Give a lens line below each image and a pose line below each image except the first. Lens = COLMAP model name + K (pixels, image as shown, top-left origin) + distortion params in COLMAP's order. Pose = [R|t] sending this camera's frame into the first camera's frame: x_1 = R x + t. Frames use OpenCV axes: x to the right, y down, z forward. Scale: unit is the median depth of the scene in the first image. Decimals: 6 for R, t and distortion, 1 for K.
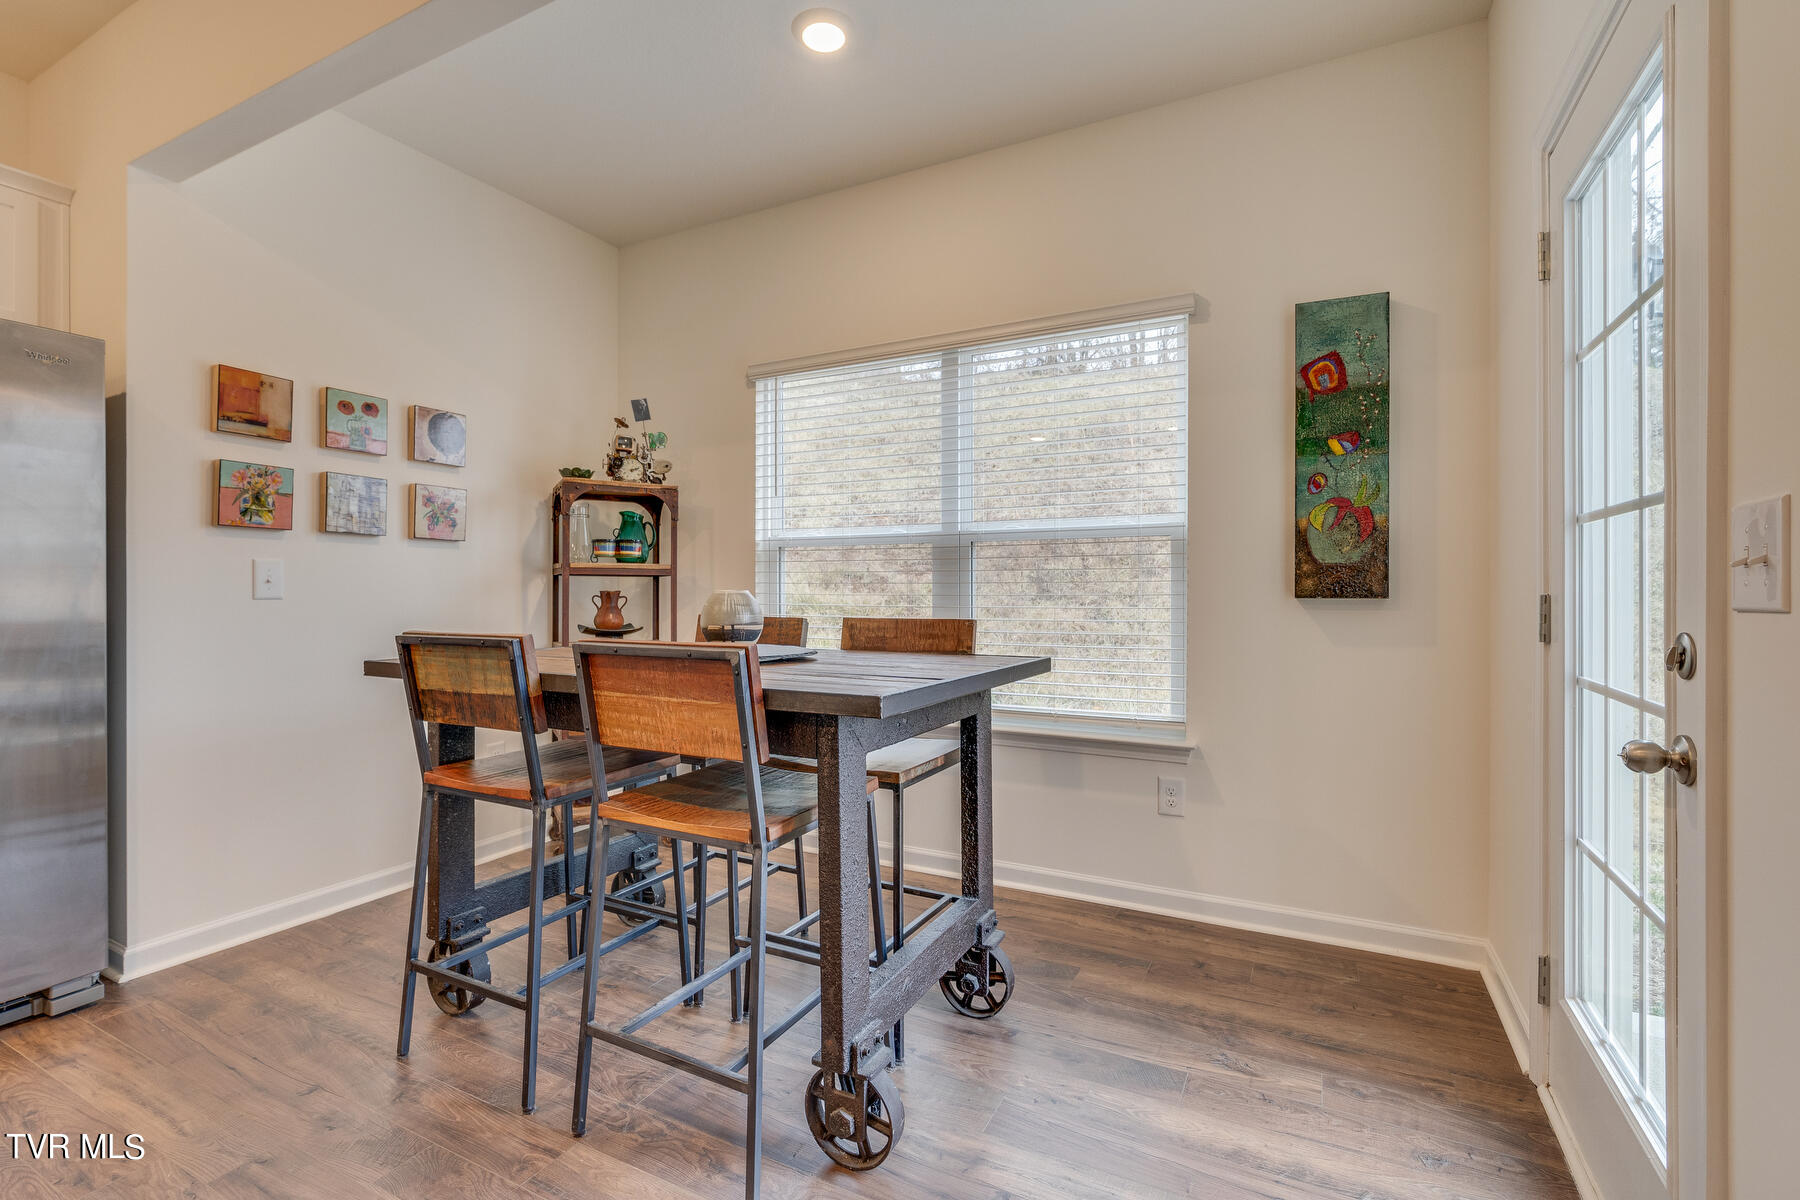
lens RADIAL K [[813.0, 0, 902.4], [0, 813.0, 597.8], [0, 0, 1]] dist [-0.004700, 0.002005]
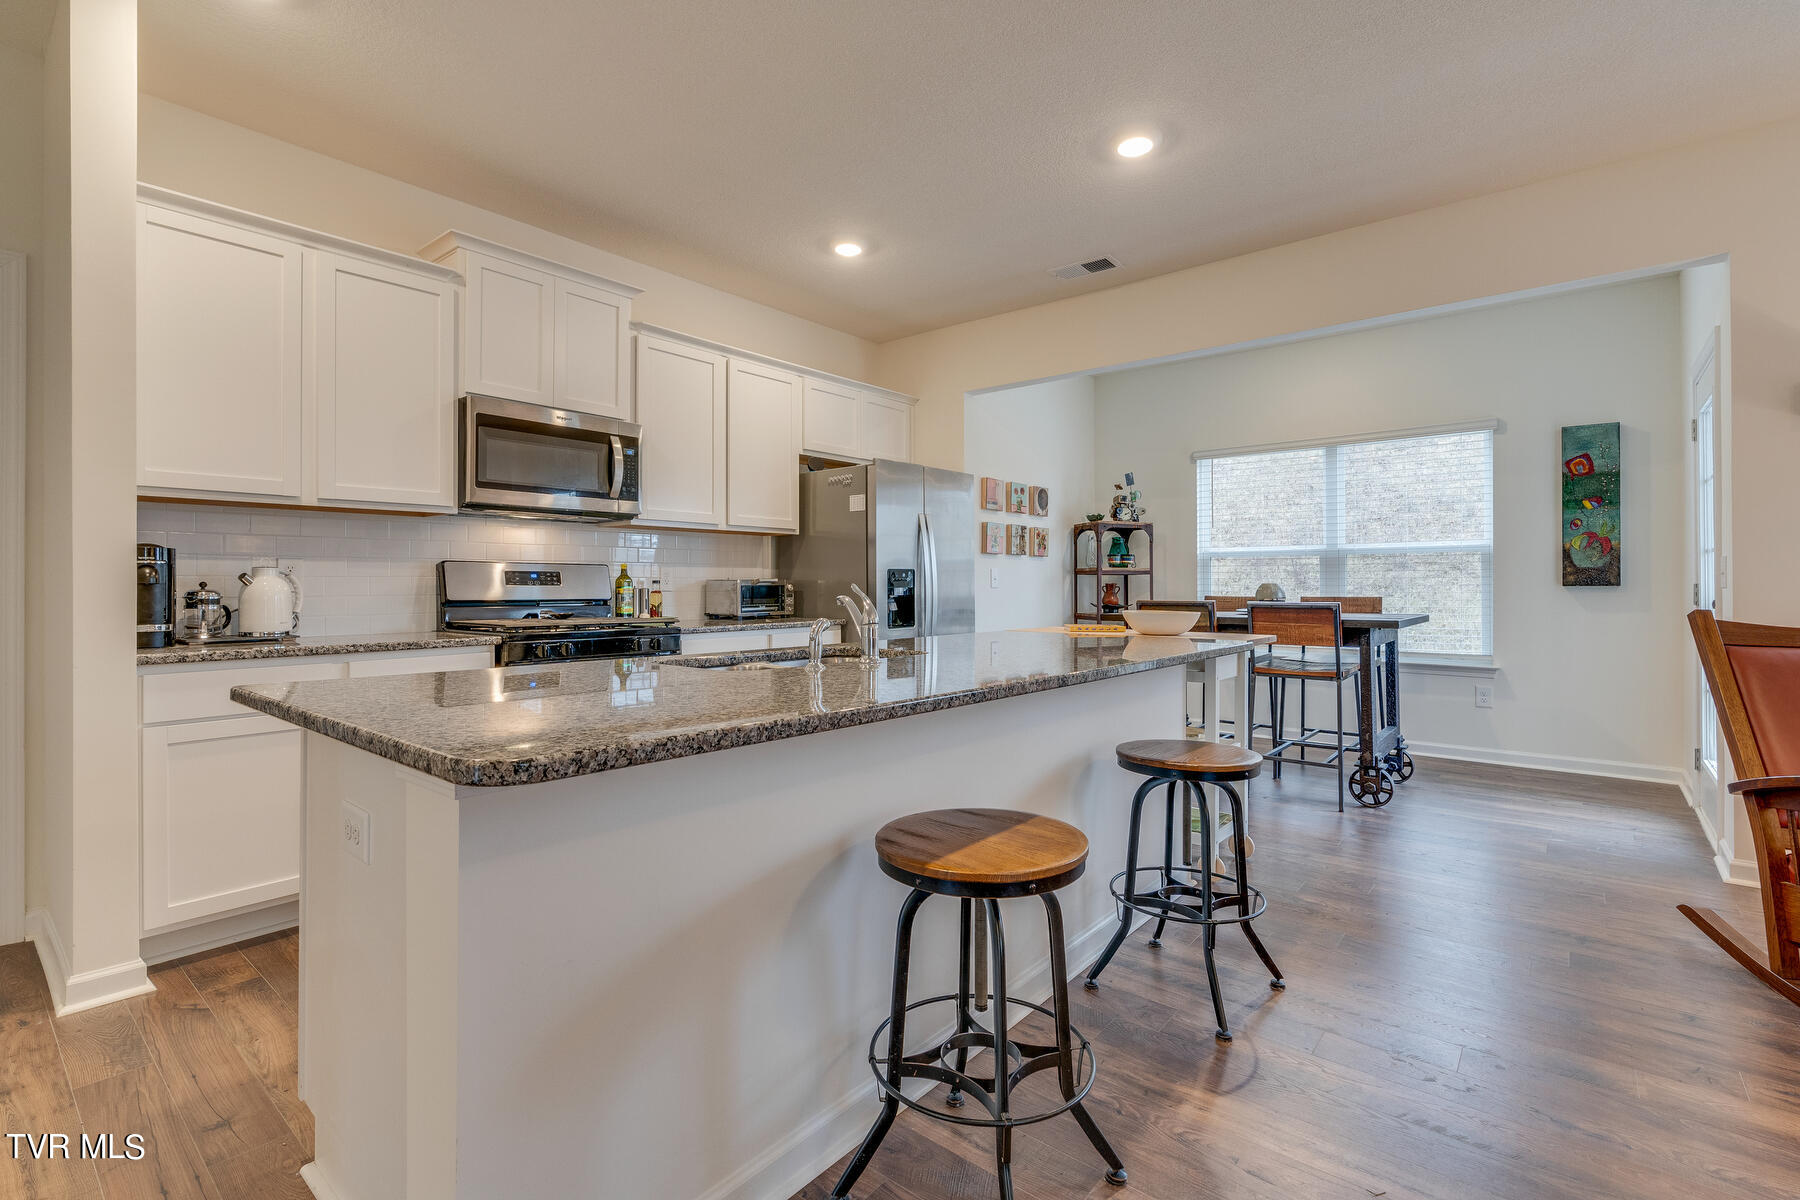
lens RADIAL K [[813.0, 0, 910.9], [0, 813.0, 583.2], [0, 0, 1]] dist [-0.004700, 0.002005]
pose [[0.977763, -0.002552, -0.209696, -0.581762], [0.000745, 0.999962, -0.008697, 0.008595], [0.209710, 0.008347, 0.977728, -1.120344]]
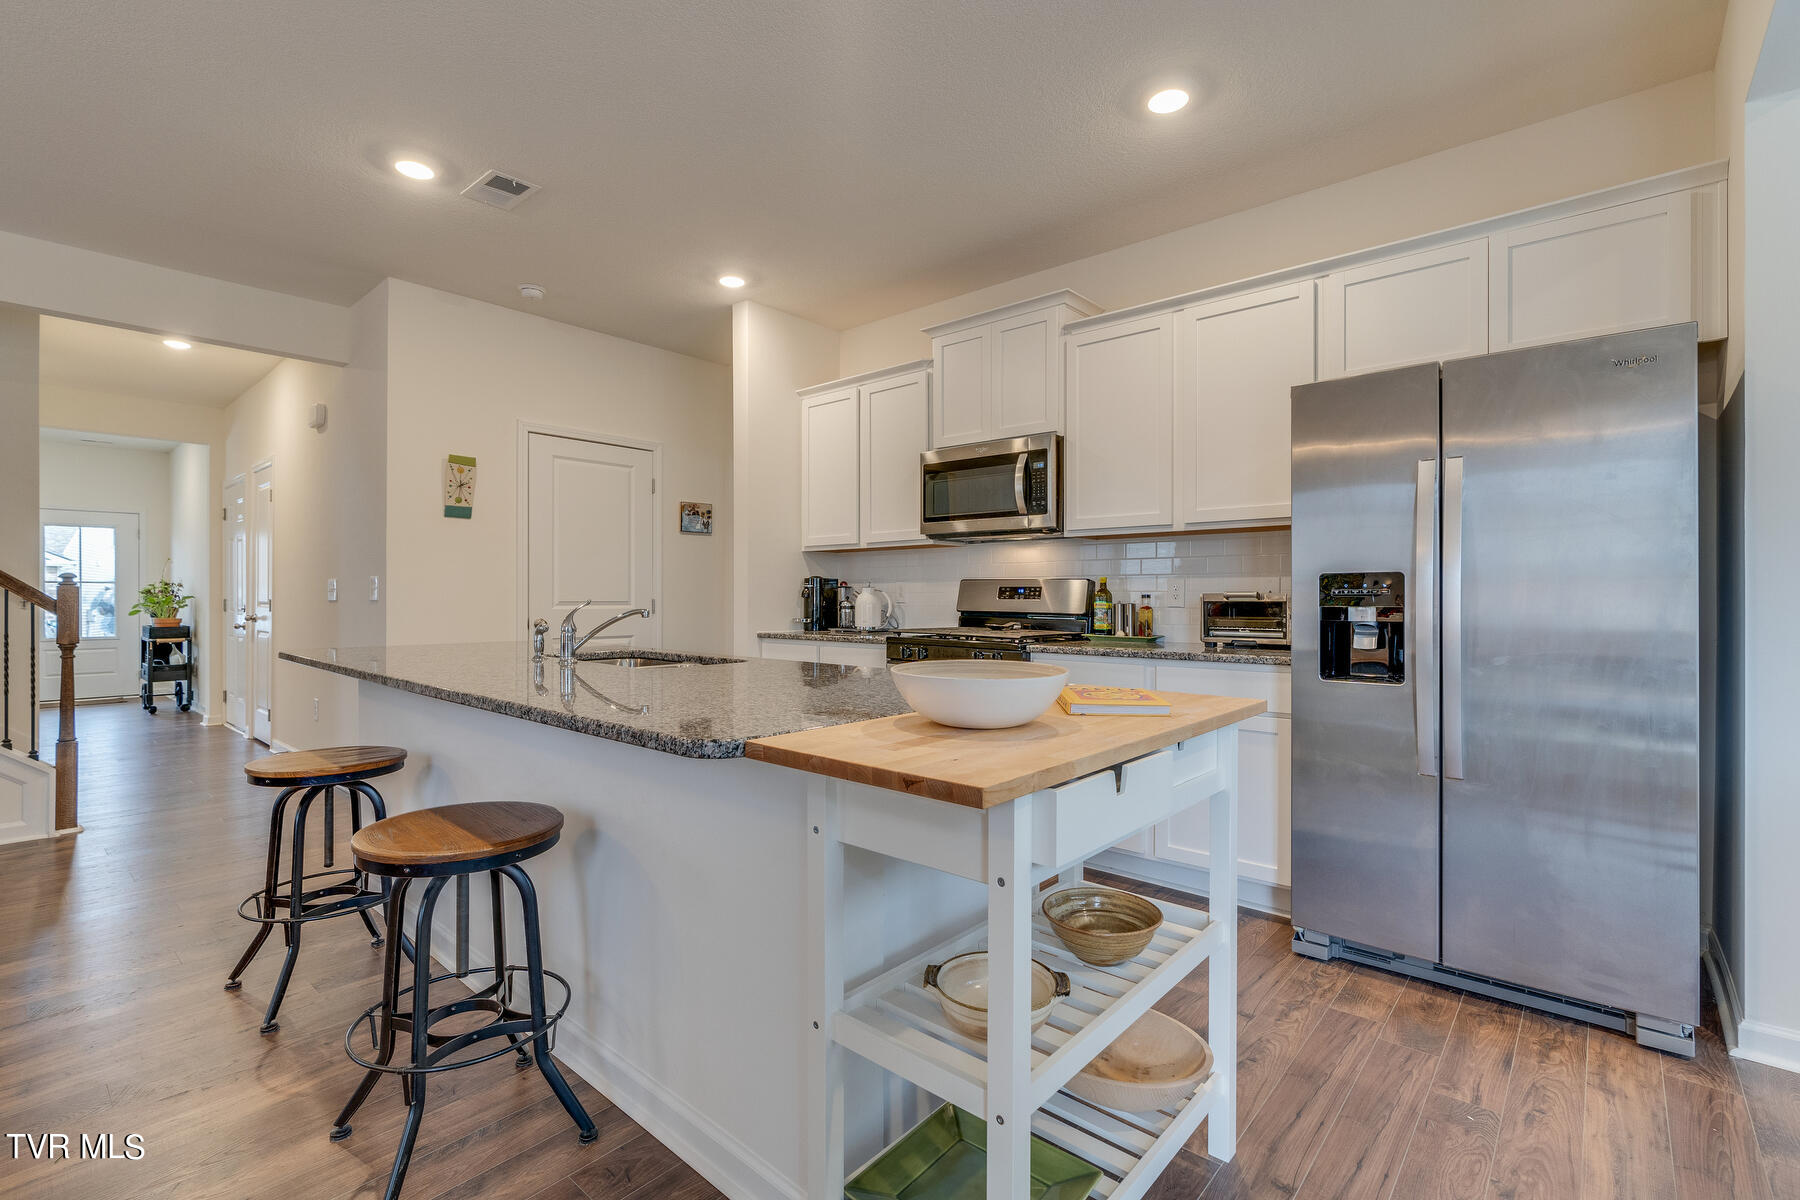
lens RADIAL K [[813.0, 0, 900.3], [0, 813.0, 603.1], [0, 0, 1]] dist [-0.004700, 0.002005]
pose [[-0.238857, 0.003223, -0.971049, 0.062557], [-0.009919, 0.999934, 0.005759, -0.000436], [0.971004, 0.011007, -0.238810, 0.270967]]
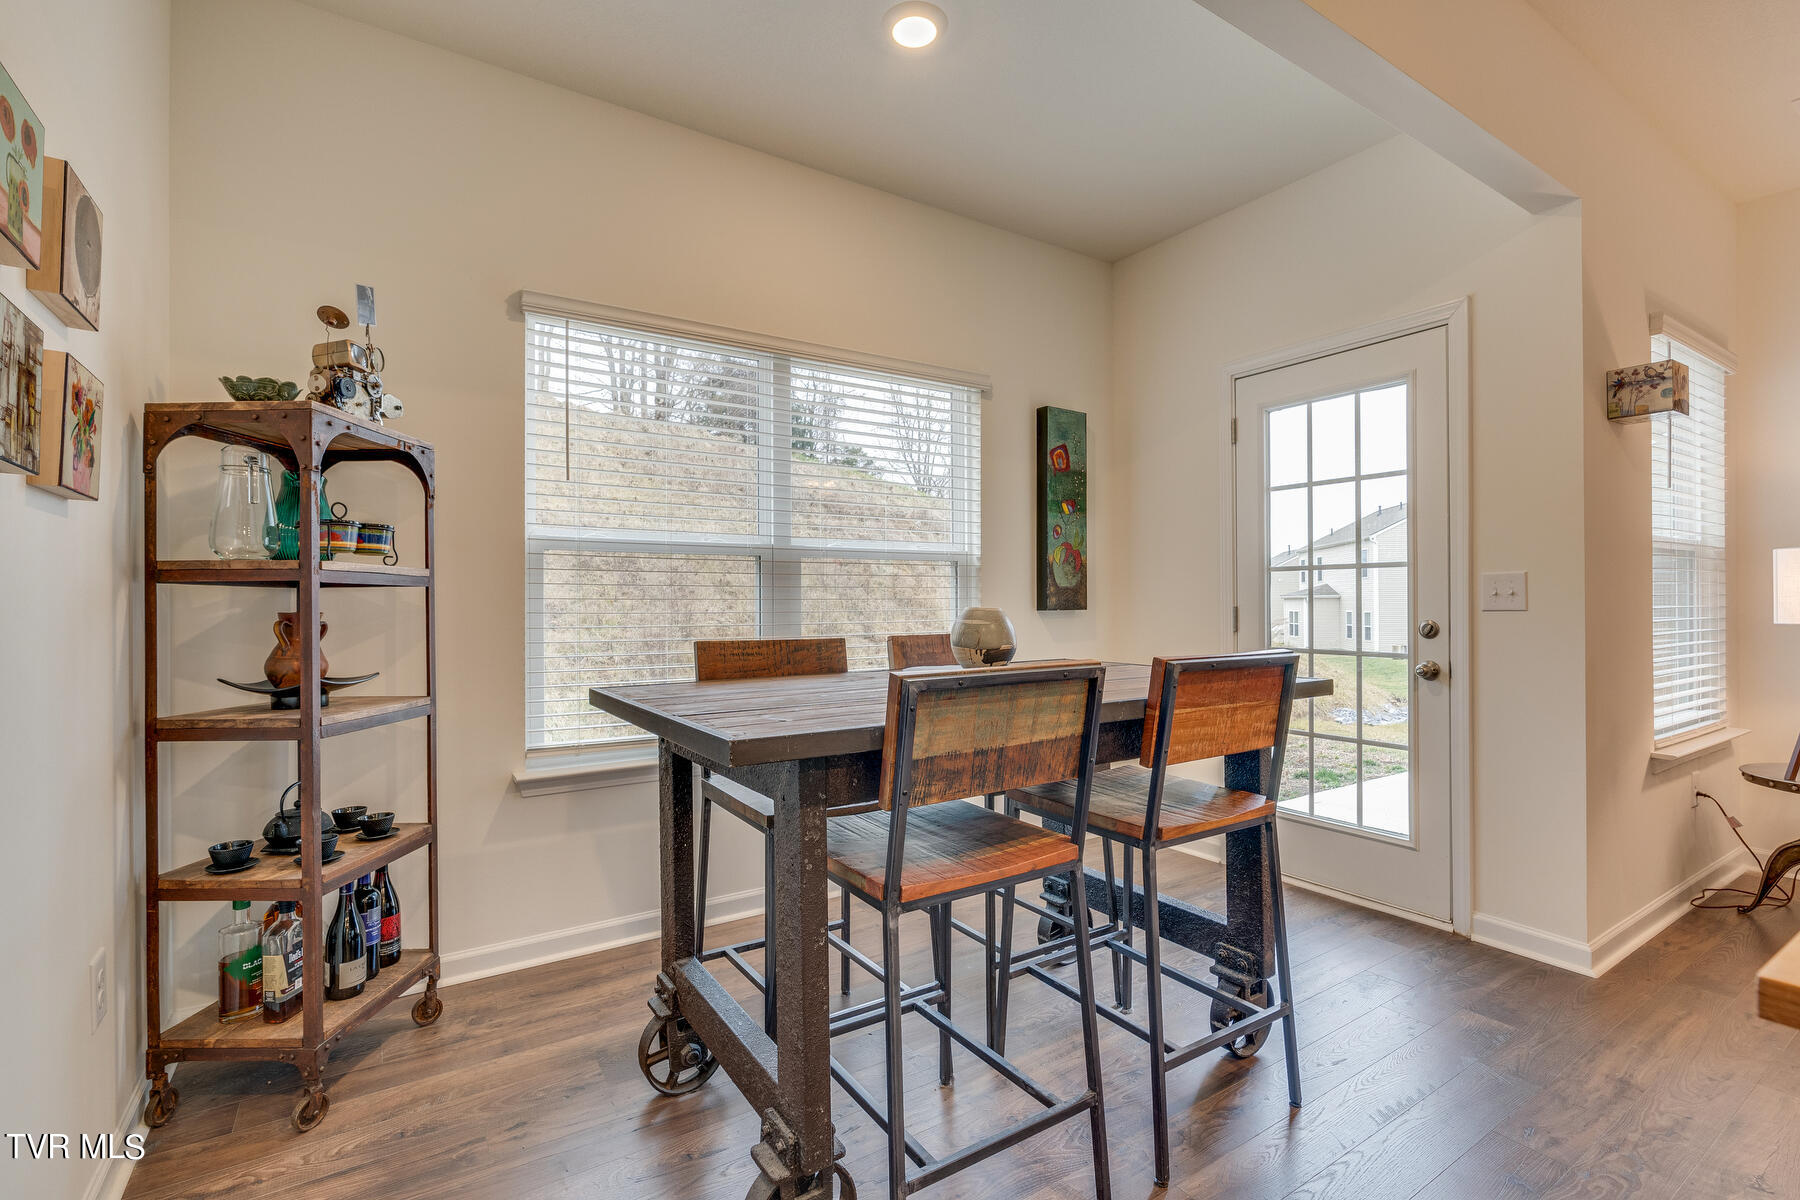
lens RADIAL K [[813.0, 0, 904.6], [0, 813.0, 591.6], [0, 0, 1]] dist [-0.004700, 0.002005]
pose [[0.489399, 0.010507, 0.871997, -0.897457], [0.015343, 0.999669, -0.020657, -0.007294], [-0.871925, 0.023488, 0.489076, 0.527256]]
